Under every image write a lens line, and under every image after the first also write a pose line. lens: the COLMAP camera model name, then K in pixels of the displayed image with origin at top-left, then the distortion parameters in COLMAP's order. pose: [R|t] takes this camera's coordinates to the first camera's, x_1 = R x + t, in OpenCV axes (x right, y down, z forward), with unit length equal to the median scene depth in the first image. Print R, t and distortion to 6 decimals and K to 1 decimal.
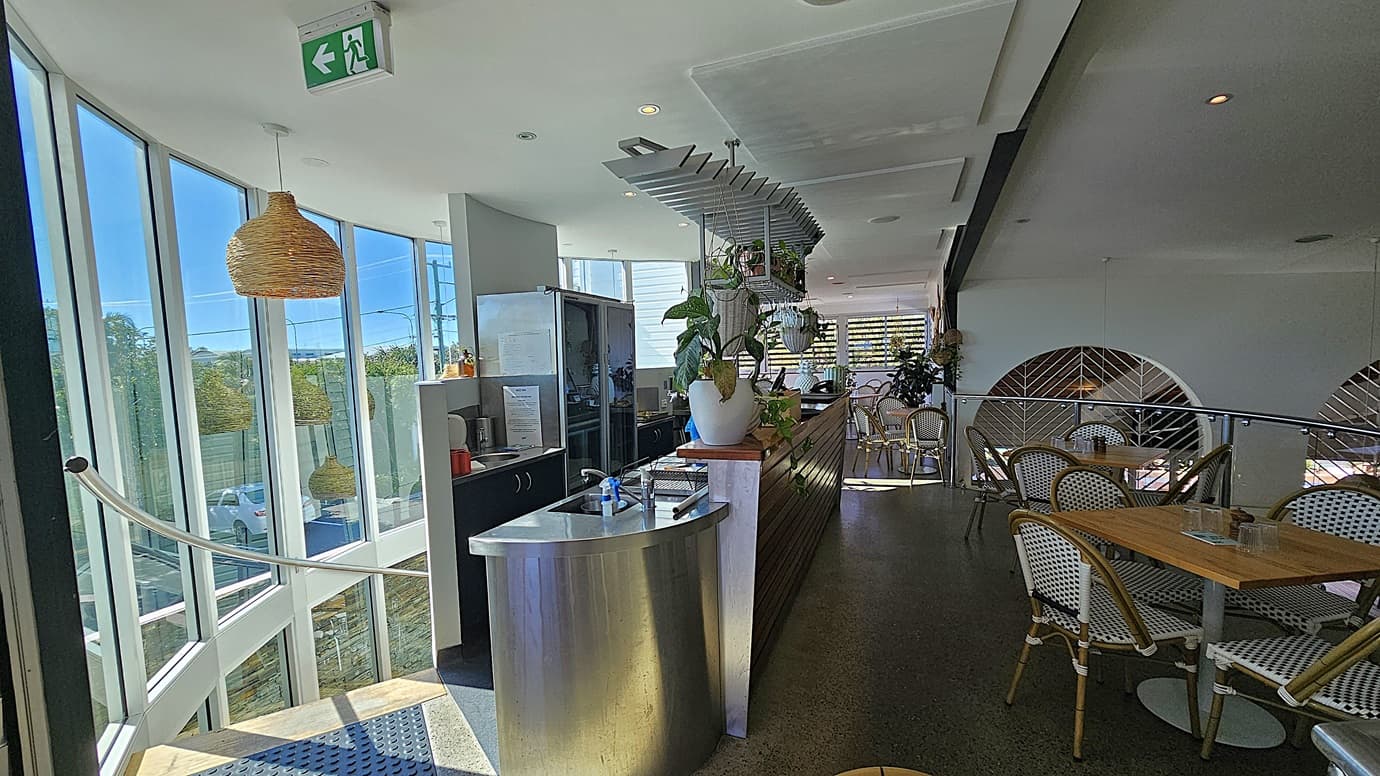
lens RADIAL K [[560.9, 0, 690.2], [0, 560.9, 403.8], [0, 0, 1]] dist [-0.000360, 0.000426]
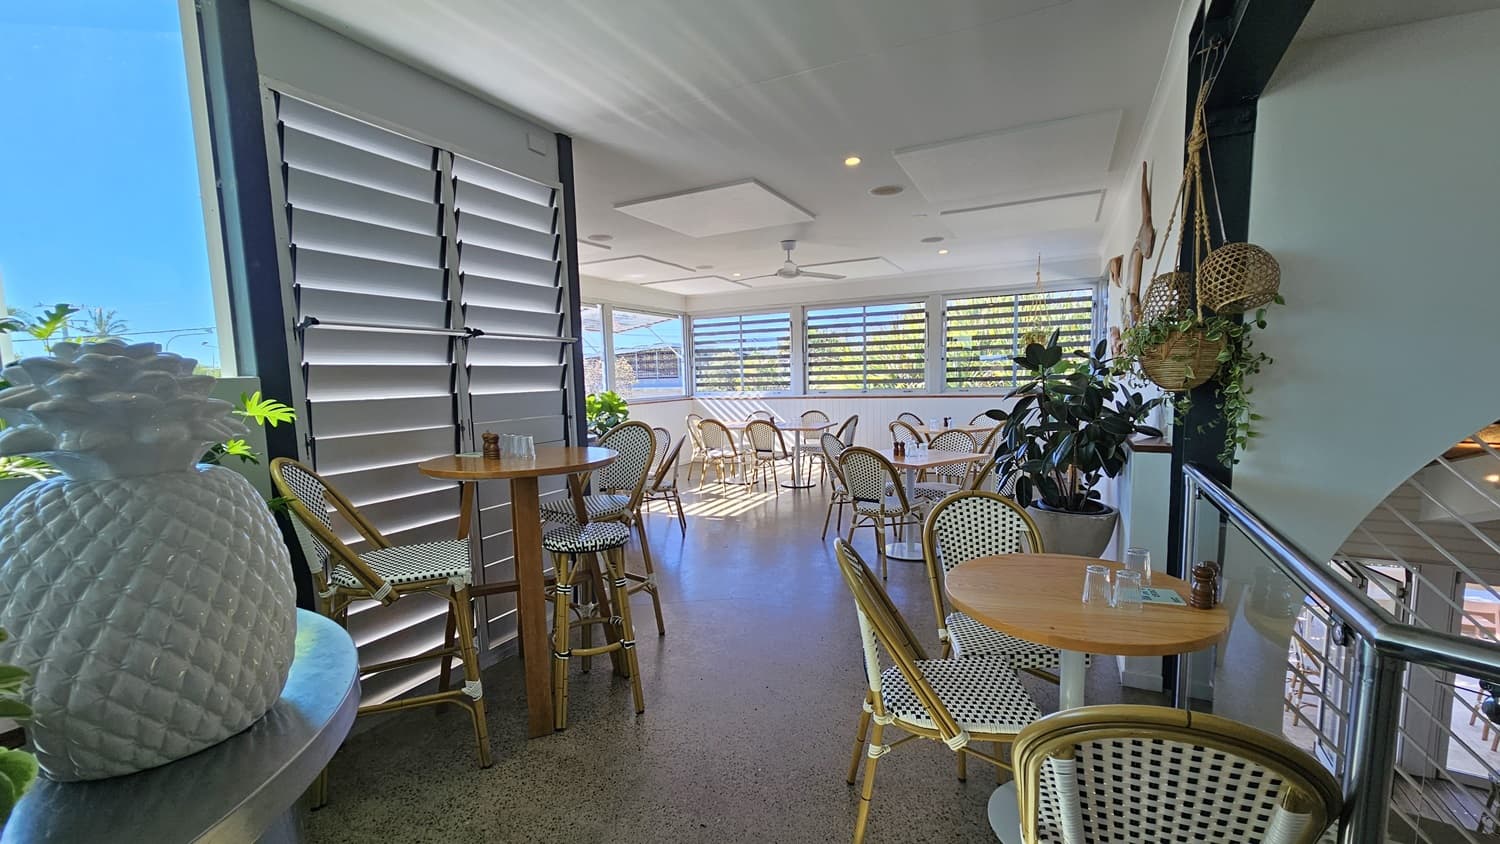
lens RADIAL K [[596.6, 0, 759.3], [0, 596.6, 436.8], [0, 0, 1]] dist [-0.002979, -0.000315]
pose [[0.995216, 0.018235, -0.095984, 0.317789], [-0.016055, 0.999596, 0.023436, -0.056132], [0.096373, -0.021783, 0.995107, 0.795824]]
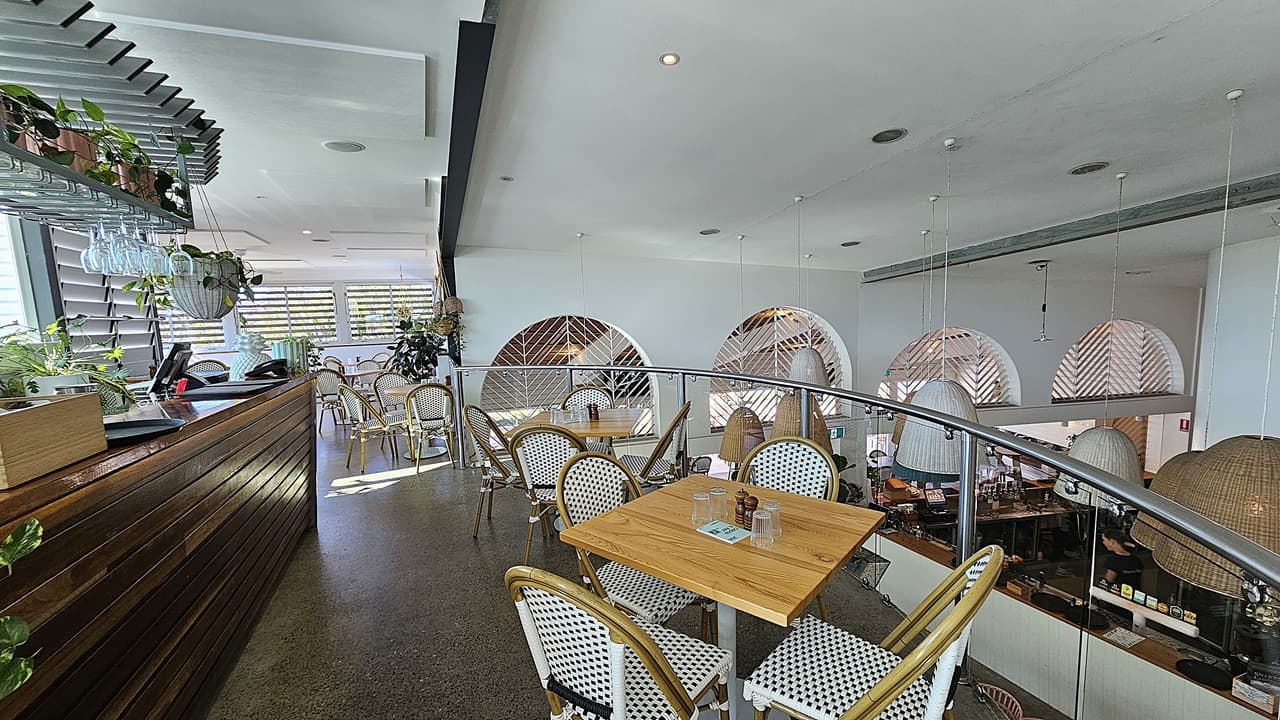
lens RADIAL K [[515.9, 0, 640.4], [0, 515.9, 374.8], [0, 0, 1]] dist [-0.009433, -0.000185]
pose [[0.728411, -0.072220, 0.681323, 0.111151], [0.068891, 0.997110, 0.032041, -0.009259], [-0.681668, 0.023598, 0.731281, 0.173991]]
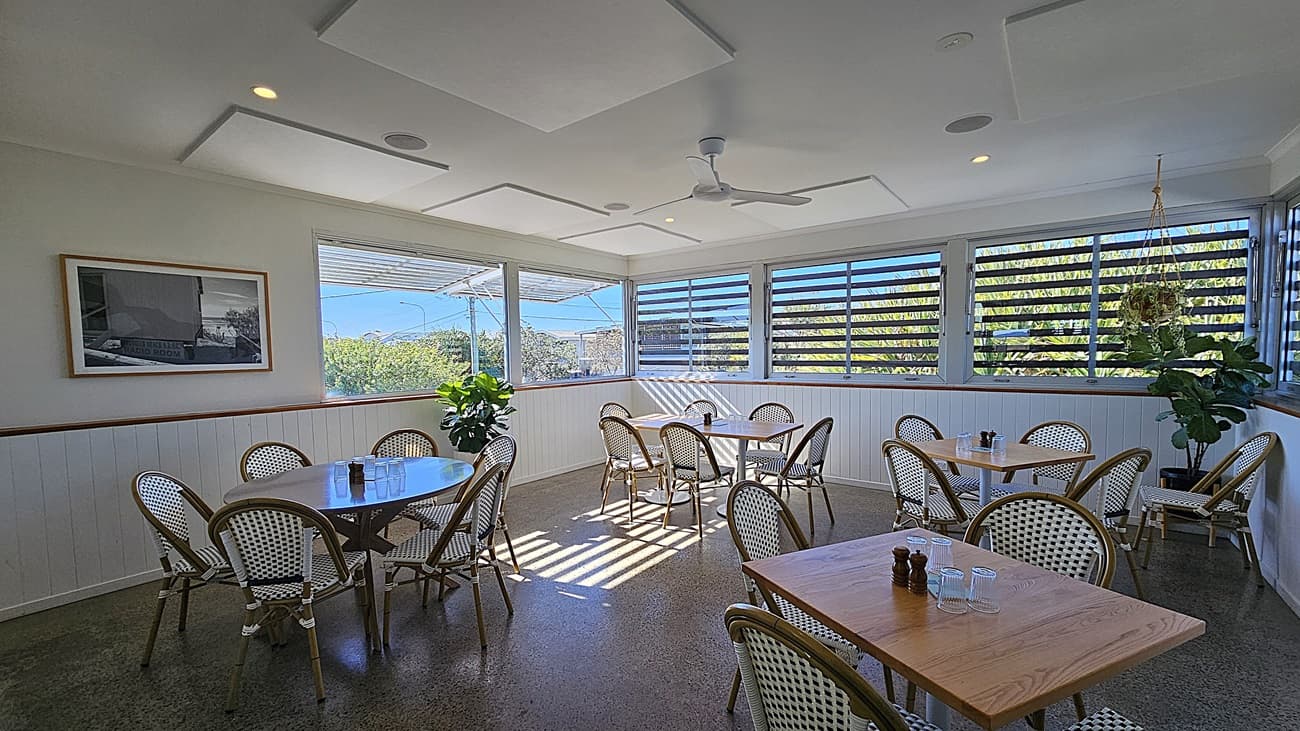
lens RADIAL K [[528.3, 0, 650.2], [0, 528.3, 380.4], [0, 0, 1]] dist [-0.000360, 0.000426]
pose [[0.955504, 0.037517, -0.292583, 0.364138], [-0.042459, 0.999042, -0.010556, -0.099893], [0.291907, 0.022509, 0.956182, 1.208448]]
